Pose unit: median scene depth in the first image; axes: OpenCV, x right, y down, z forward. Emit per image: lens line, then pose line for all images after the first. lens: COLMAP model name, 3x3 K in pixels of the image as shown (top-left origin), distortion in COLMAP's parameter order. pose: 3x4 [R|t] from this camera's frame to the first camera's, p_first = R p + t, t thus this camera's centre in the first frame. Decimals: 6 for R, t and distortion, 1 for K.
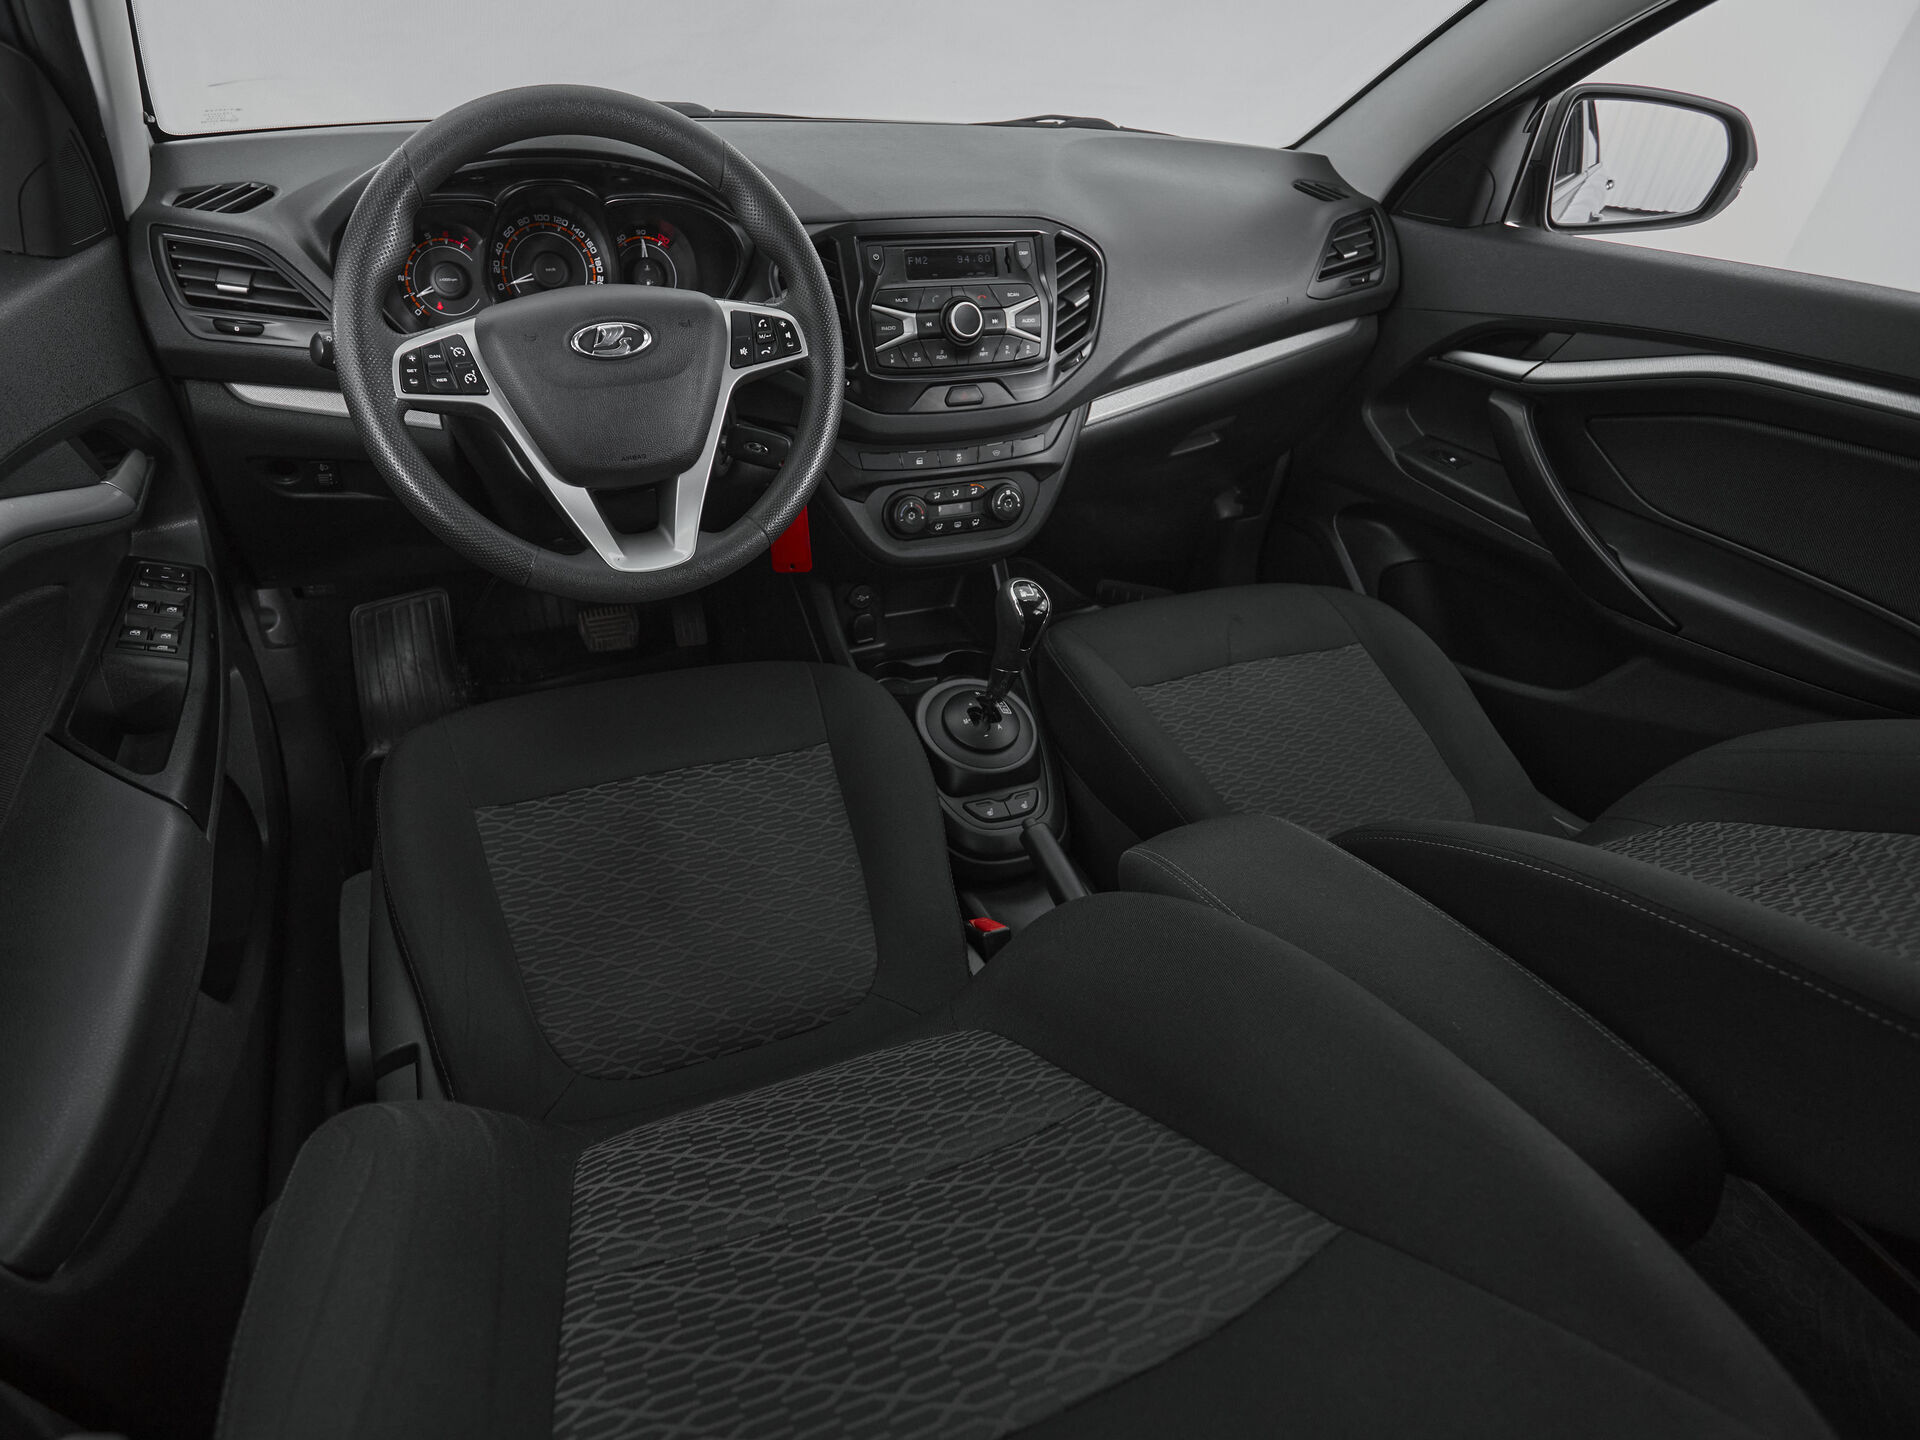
lens RADIAL K [[1027.8, 0, 847.1], [0, 1027.8, 722.2], [0, 0, 1]] dist [0.000607, -0.005860]
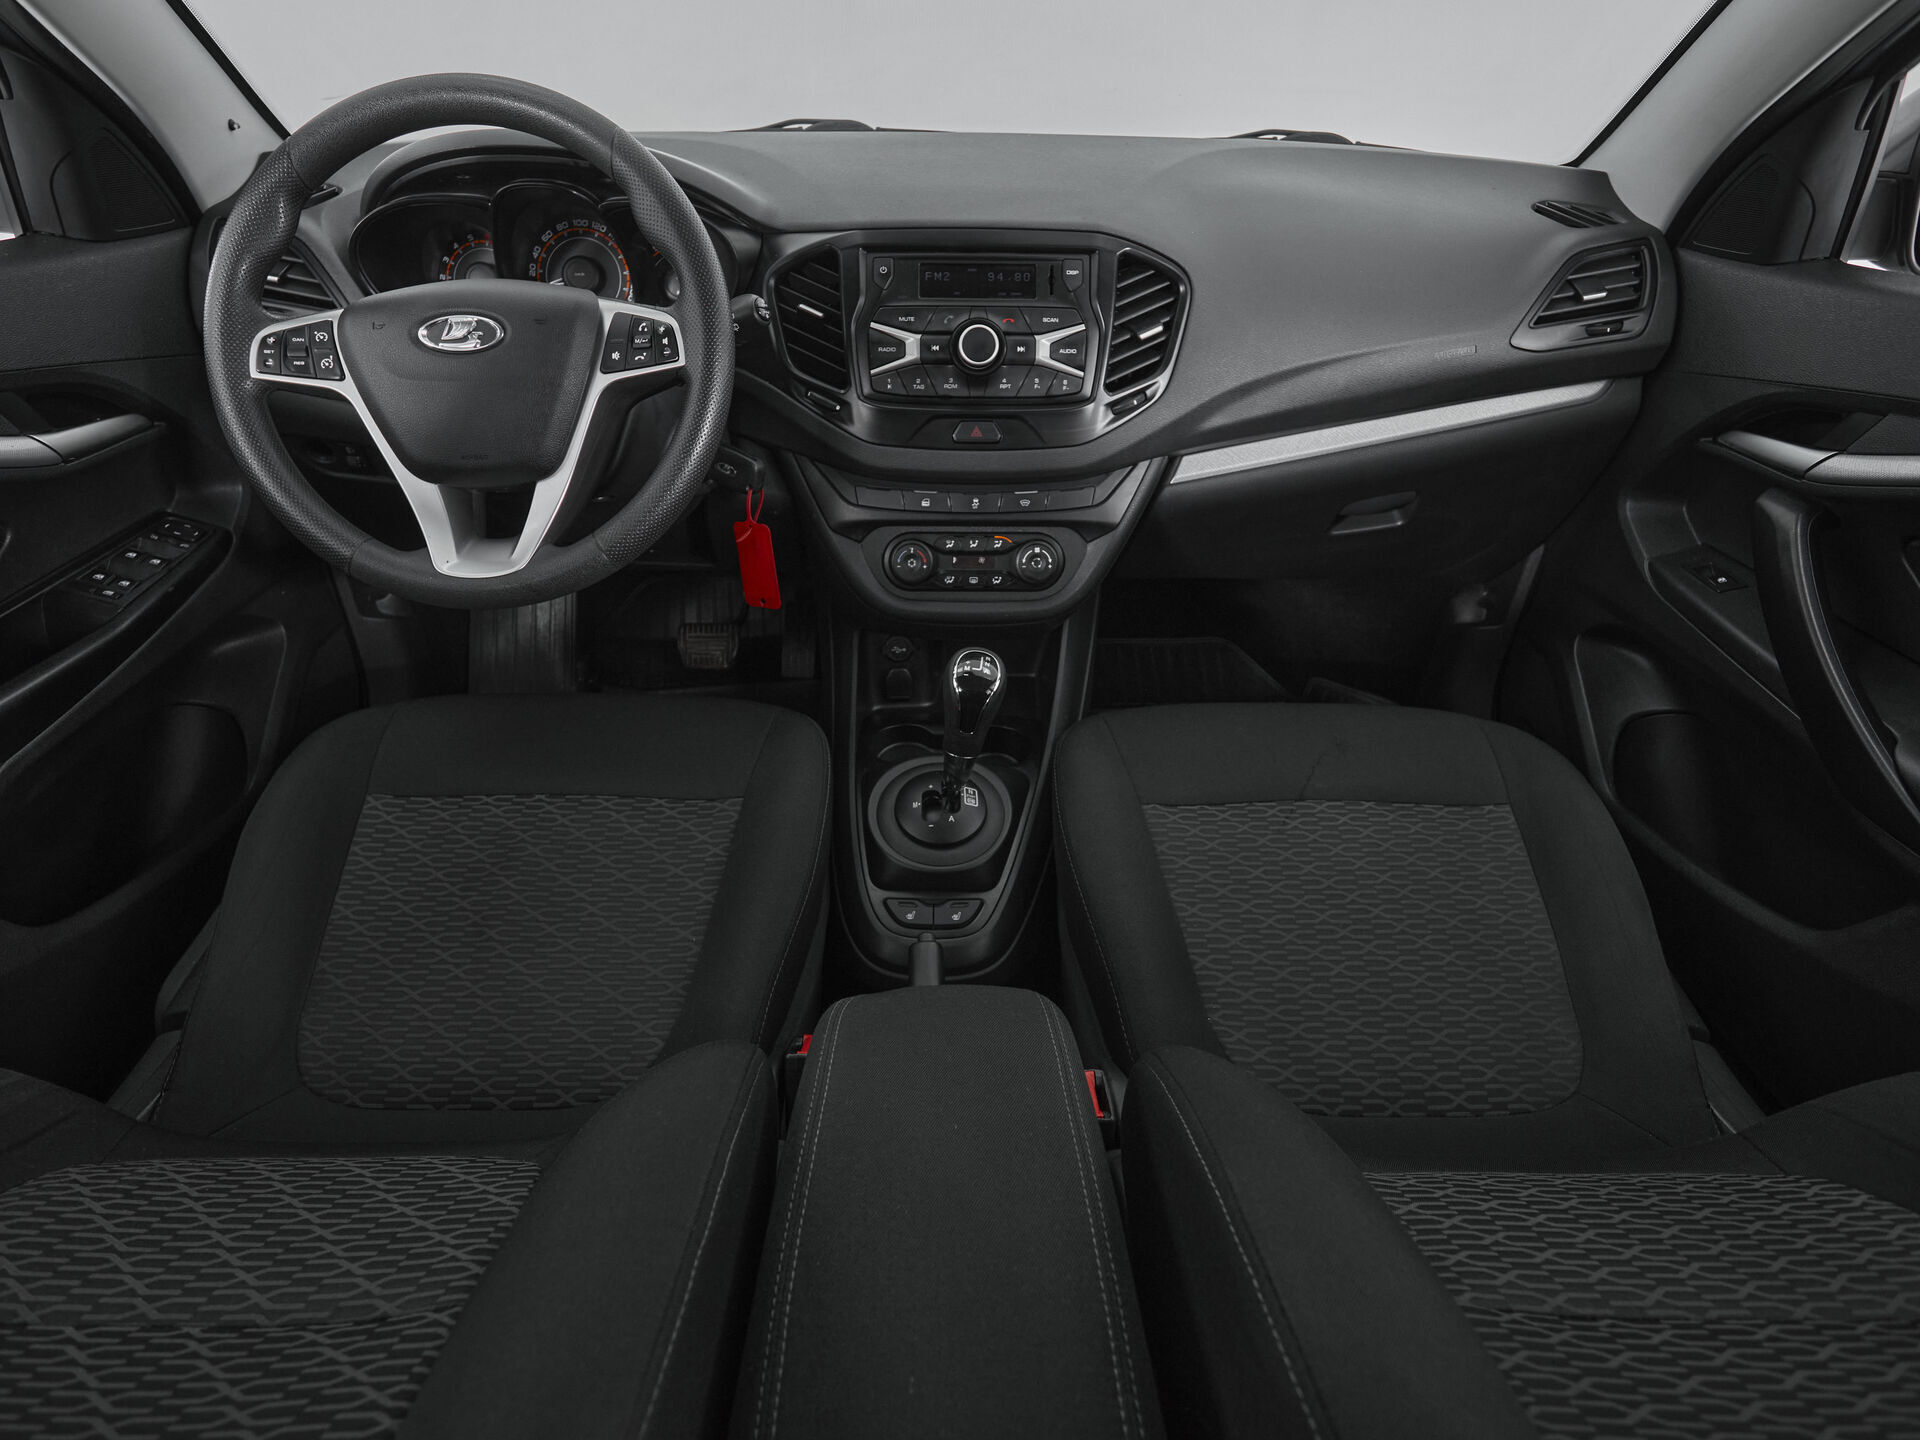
lens RADIAL K [[1027.8, 0, 934.1], [0, 1027.8, 719.7], [0, 0, 1]] dist [0.000607, -0.005860]
pose [[0.933516, 0.164408, -0.318617, 0.397509], [-0.178841, 0.983742, -0.016372, -0.060229], [0.310745, 0.072265, 0.947742, 0.189473]]
